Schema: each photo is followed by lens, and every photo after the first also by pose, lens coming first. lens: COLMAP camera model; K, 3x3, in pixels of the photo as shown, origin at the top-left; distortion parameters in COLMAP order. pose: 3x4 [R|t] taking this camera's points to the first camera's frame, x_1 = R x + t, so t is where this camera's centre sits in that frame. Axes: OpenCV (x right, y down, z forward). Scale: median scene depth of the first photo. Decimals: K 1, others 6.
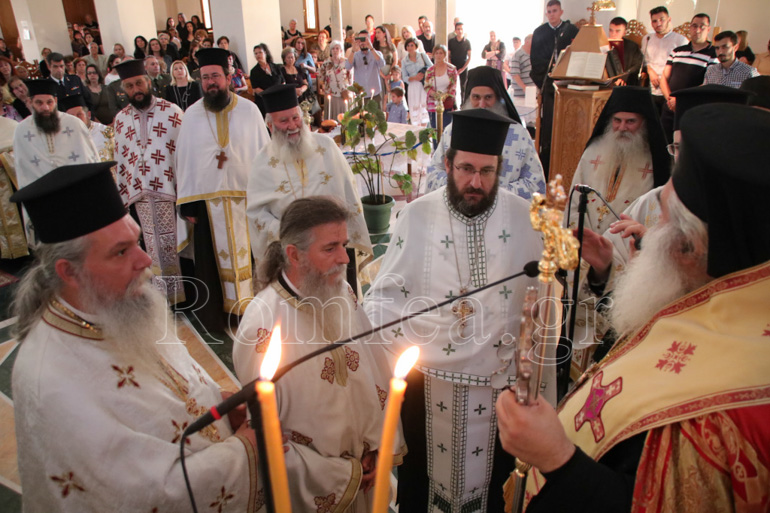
lens RADIAL K [[672.7, 0, 385.0], [0, 672.7, 256.5], [0, 0, 1]] dist [-0.156060, 0.207941]
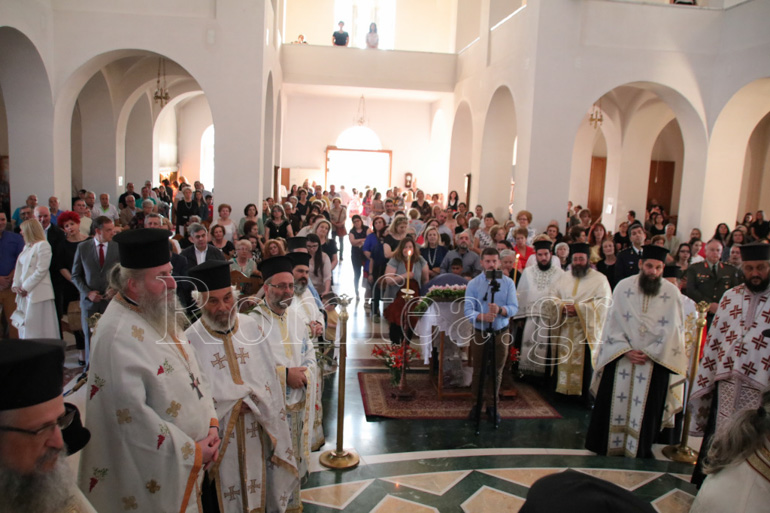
lens RADIAL K [[672.7, 0, 385.0], [0, 672.7, 256.5], [0, 0, 1]] dist [-0.156060, 0.207941]
pose [[0.720582, 0.166215, -0.673153, -0.116294], [-0.343040, 0.929161, -0.137782, 0.051551], [0.602565, 0.330202, 0.726555, -0.062340]]
